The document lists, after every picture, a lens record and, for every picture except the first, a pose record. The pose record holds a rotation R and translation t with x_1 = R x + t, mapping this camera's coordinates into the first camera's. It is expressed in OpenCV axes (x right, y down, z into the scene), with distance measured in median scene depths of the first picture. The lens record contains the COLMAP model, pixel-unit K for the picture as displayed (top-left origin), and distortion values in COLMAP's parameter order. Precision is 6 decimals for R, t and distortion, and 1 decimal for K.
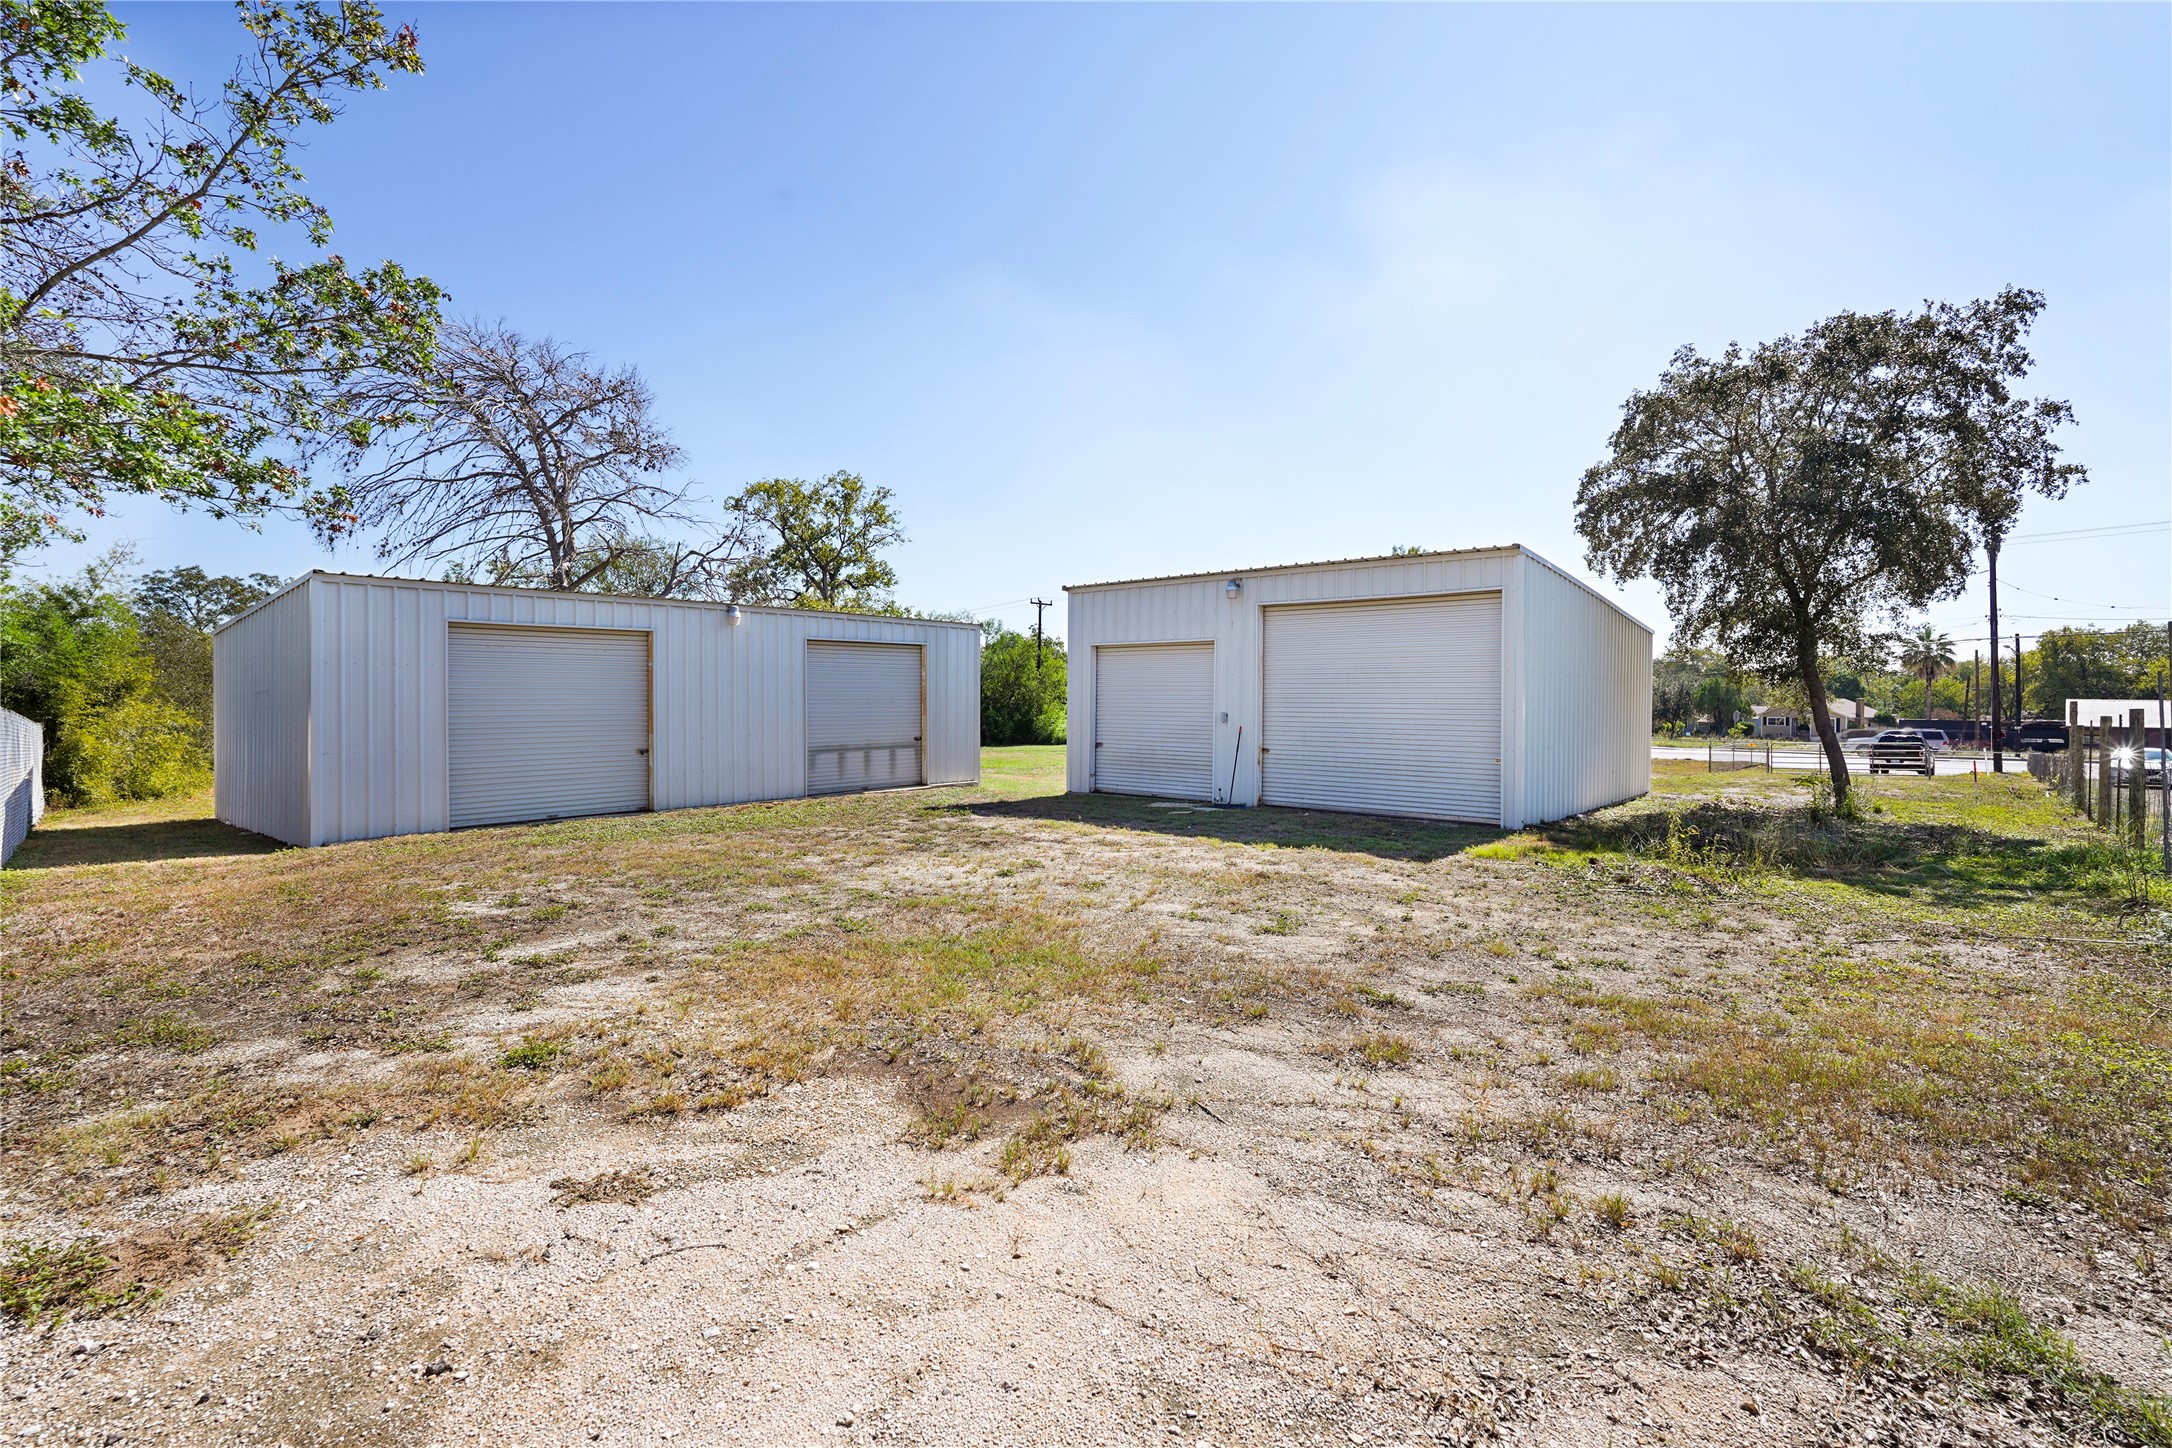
lens RADIAL K [[989.8, 0, 1095.4], [0, 989.8, 715.7], [0, 0, 1]] dist [-0.001090, 0.000031]
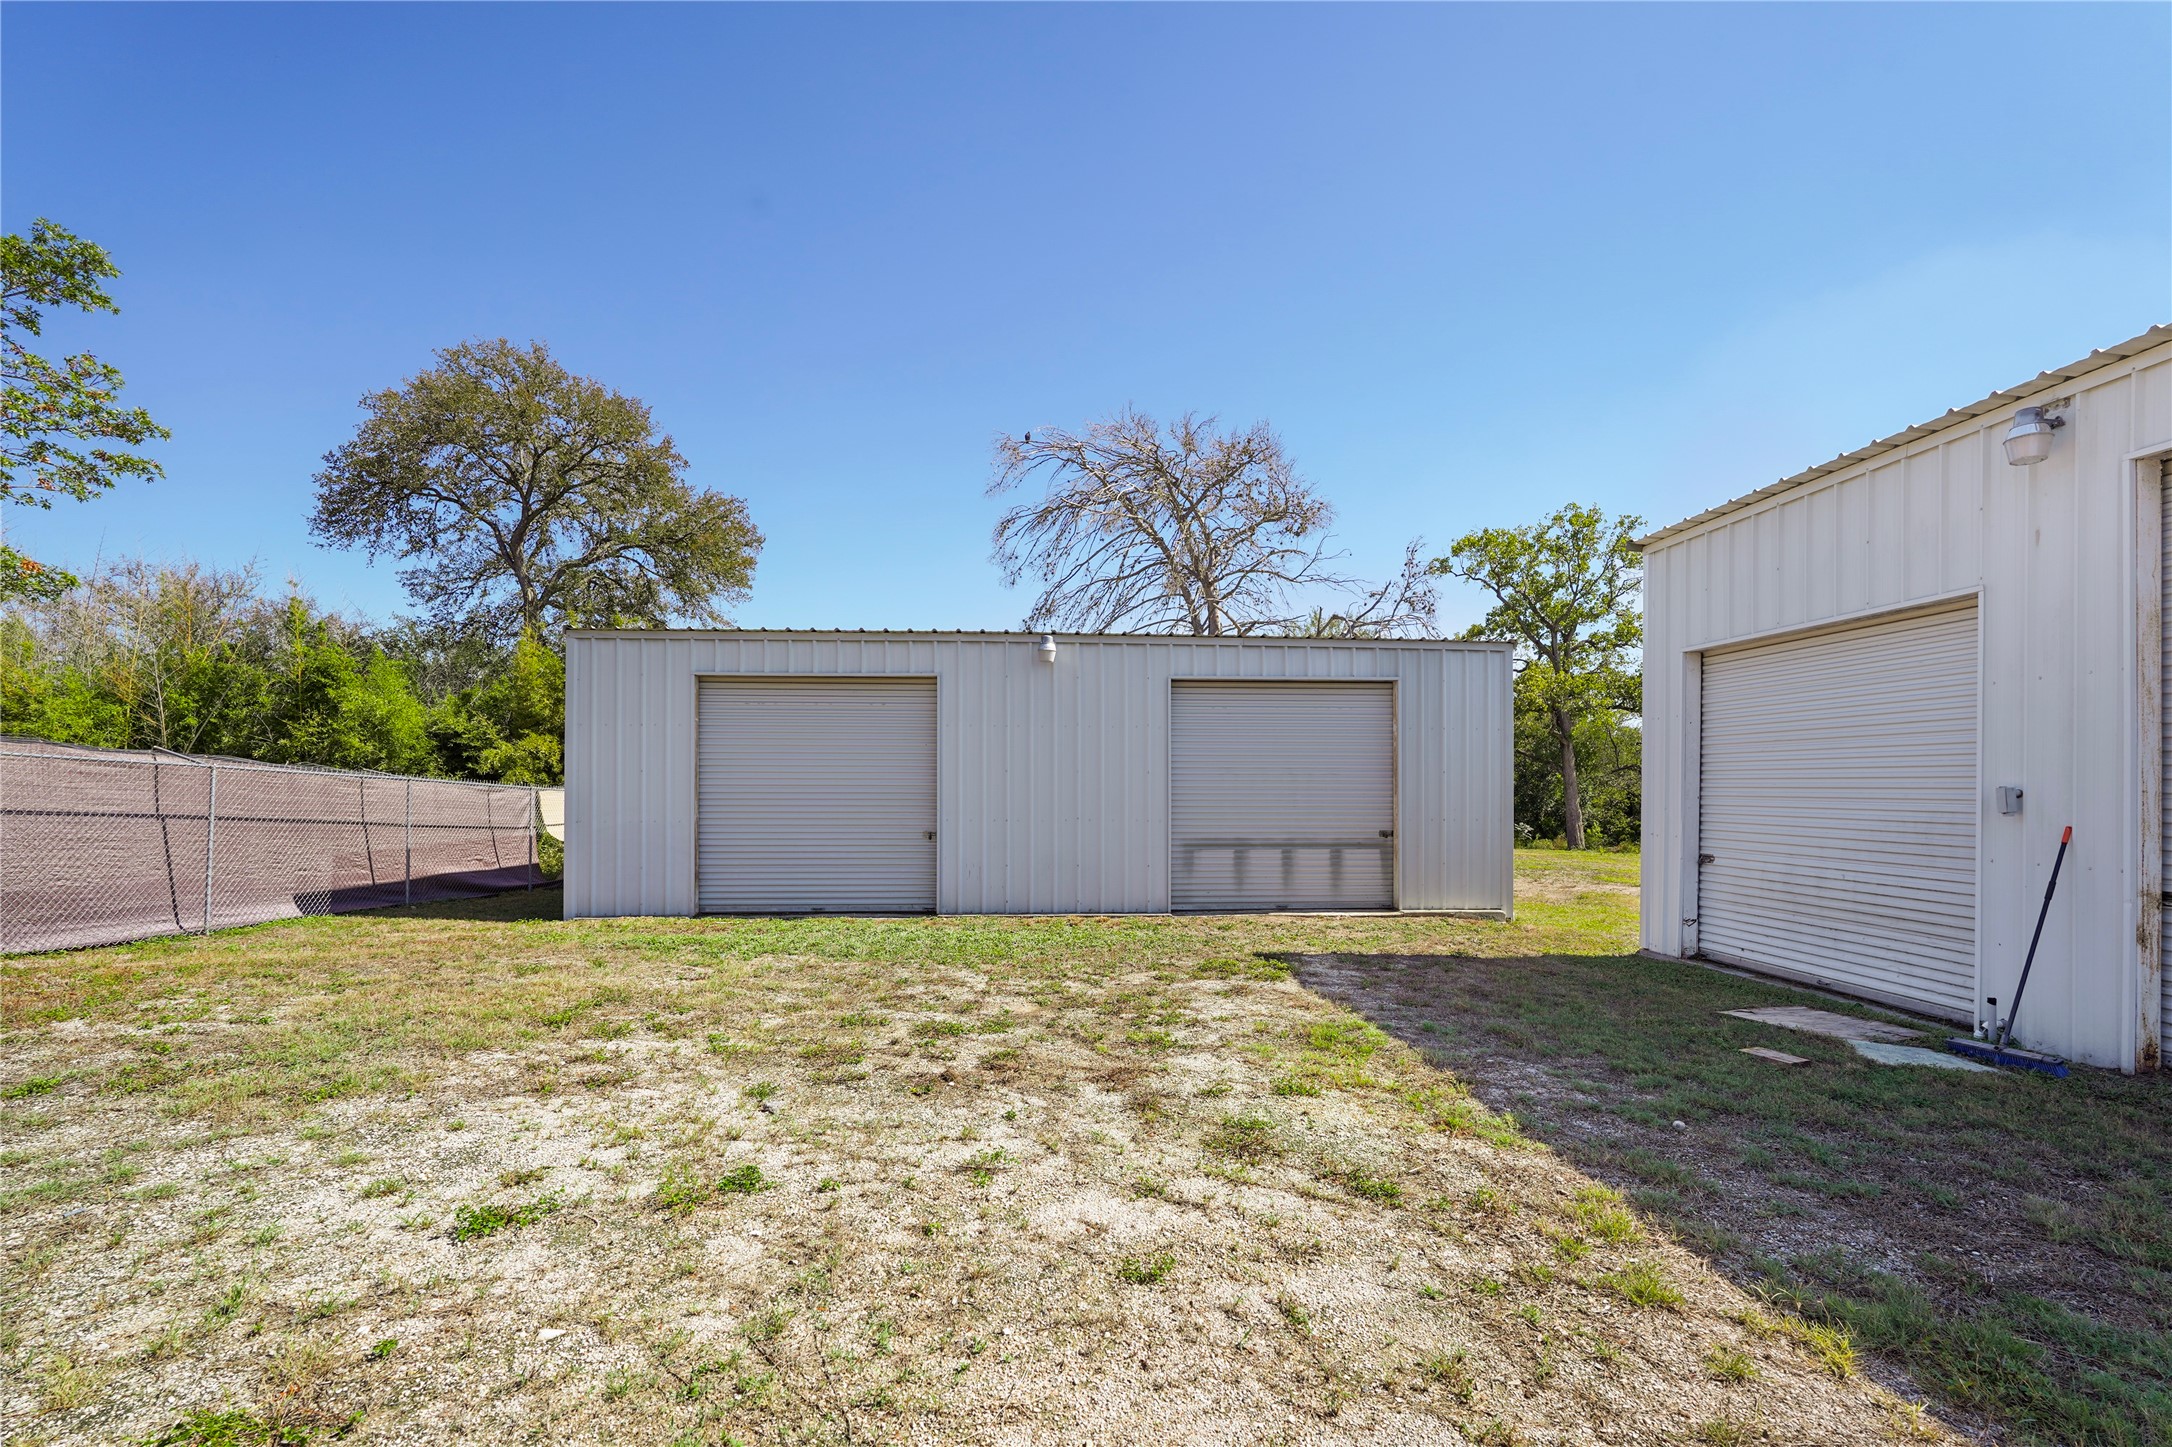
lens RADIAL K [[973.9, 0, 1086.6], [0, 973.9, 789.8], [0, 0, 1]] dist [-0.013690, 0.000403]
pose [[0.681900, 0.003142, -0.731439, 0.140420], [-0.018950, 0.999731, -0.013372, 0.007637], [0.731200, 0.022979, 0.681776, 0.464005]]
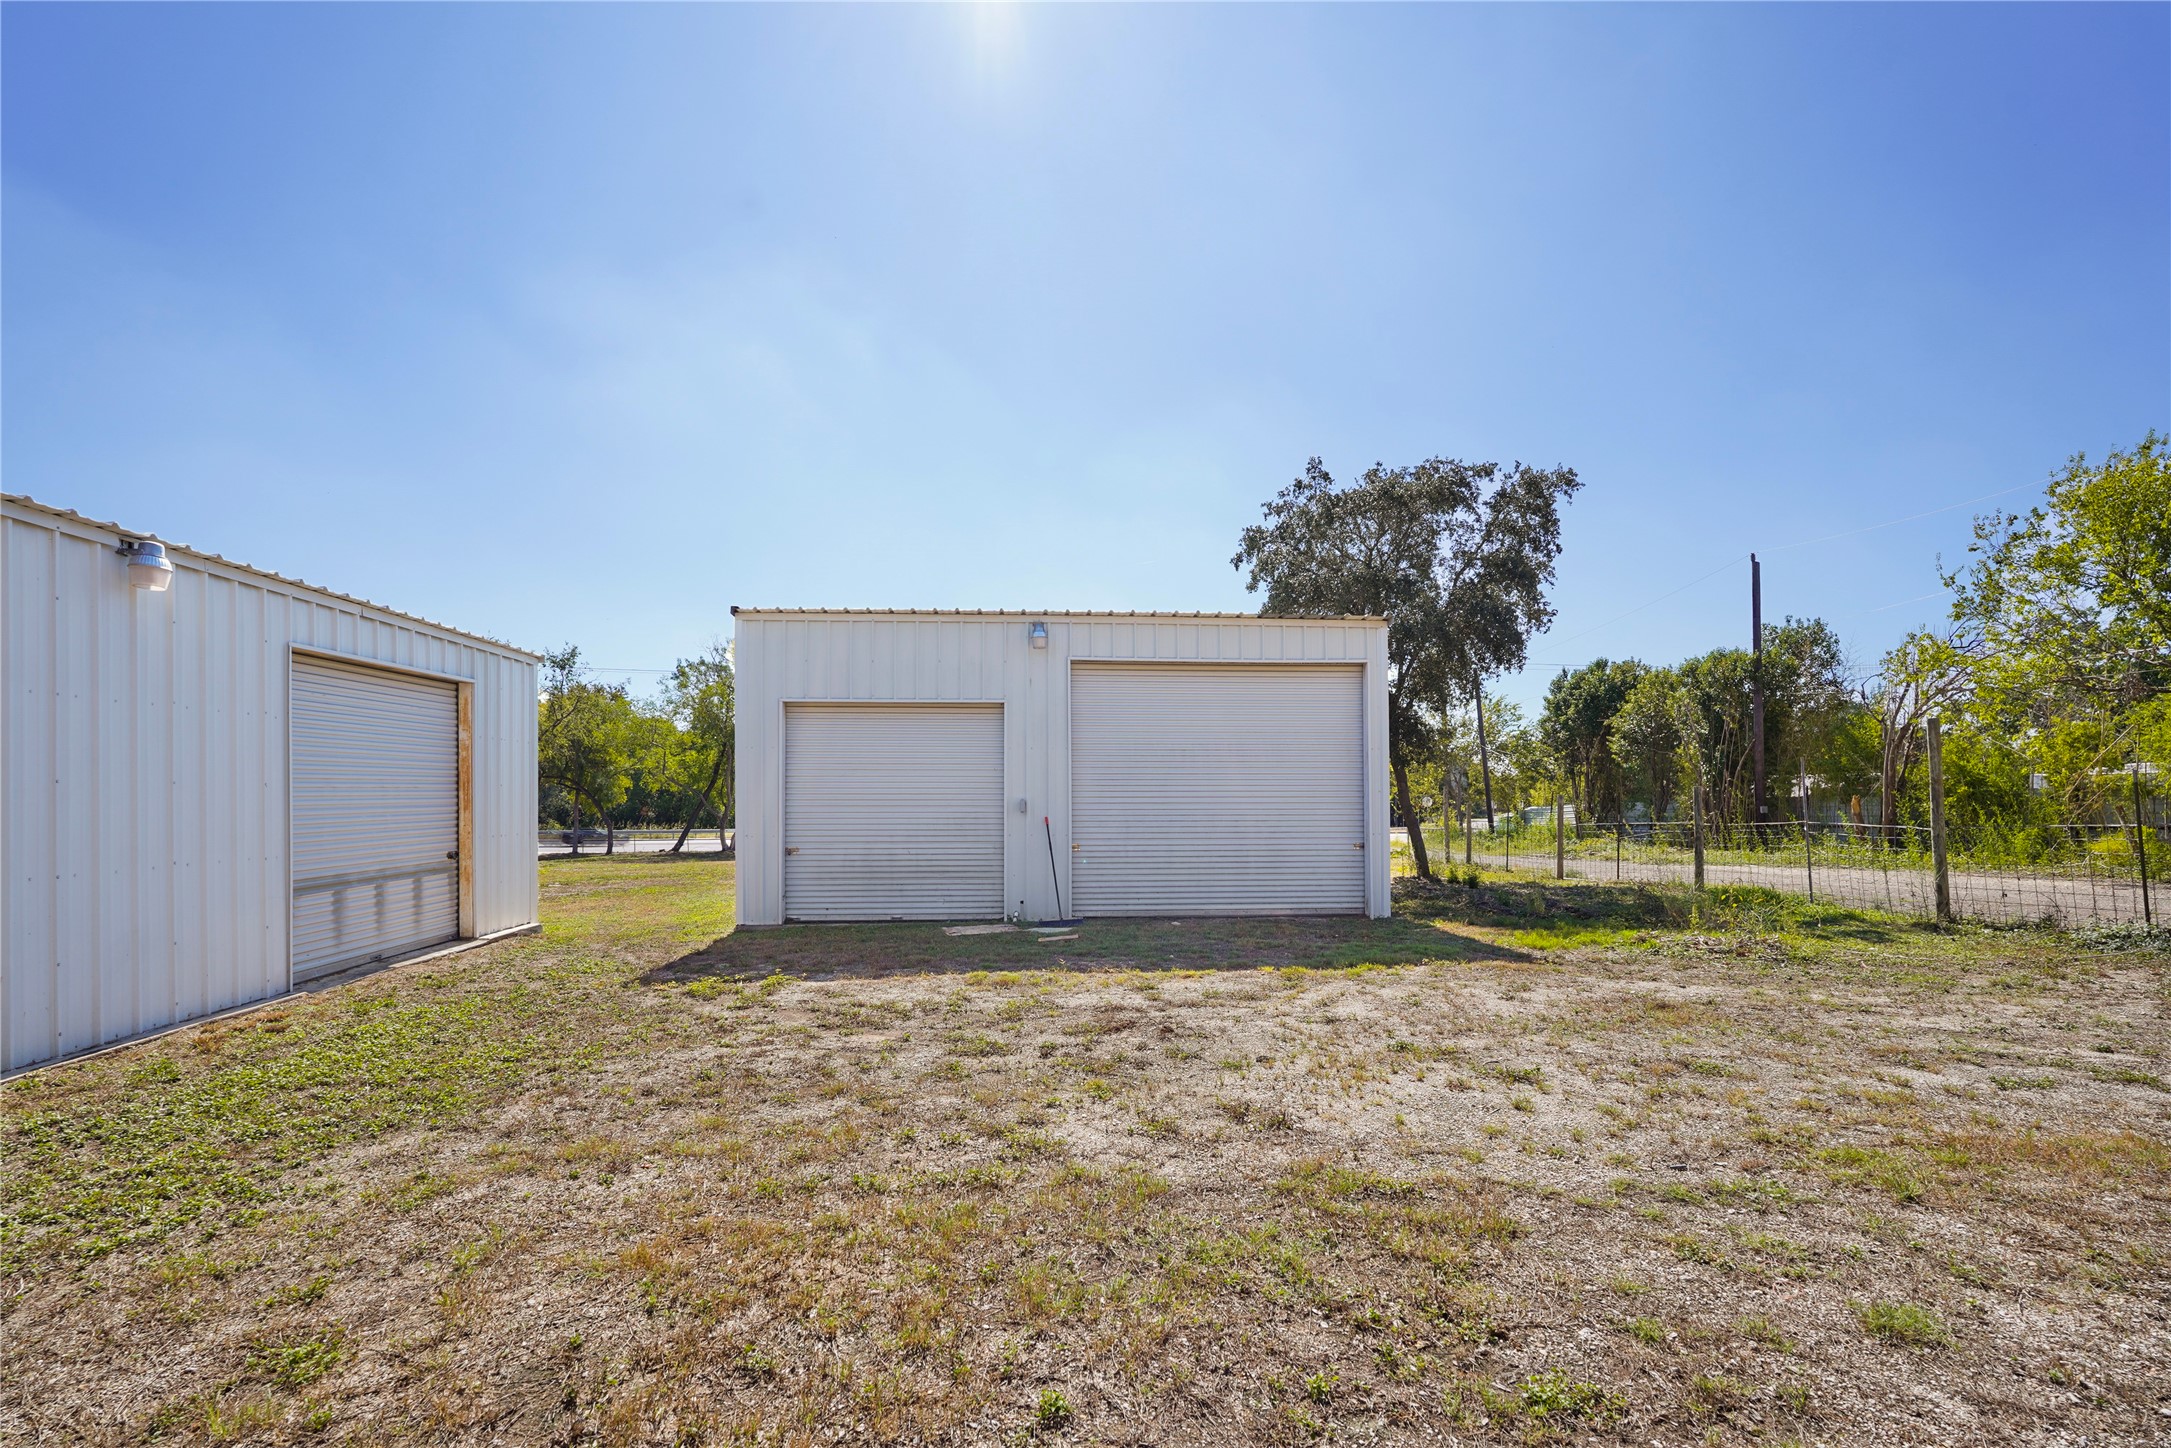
lens RADIAL K [[973.4, 0, 1086.1], [0, 973.4, 790.2], [0, 0, 1]] dist [-0.013690, 0.000403]
pose [[0.715457, -0.001858, 0.698655, -0.310928], [0.015791, 0.999784, -0.013512, 0.000700], [-0.698479, 0.020700, 0.715331, 0.392451]]
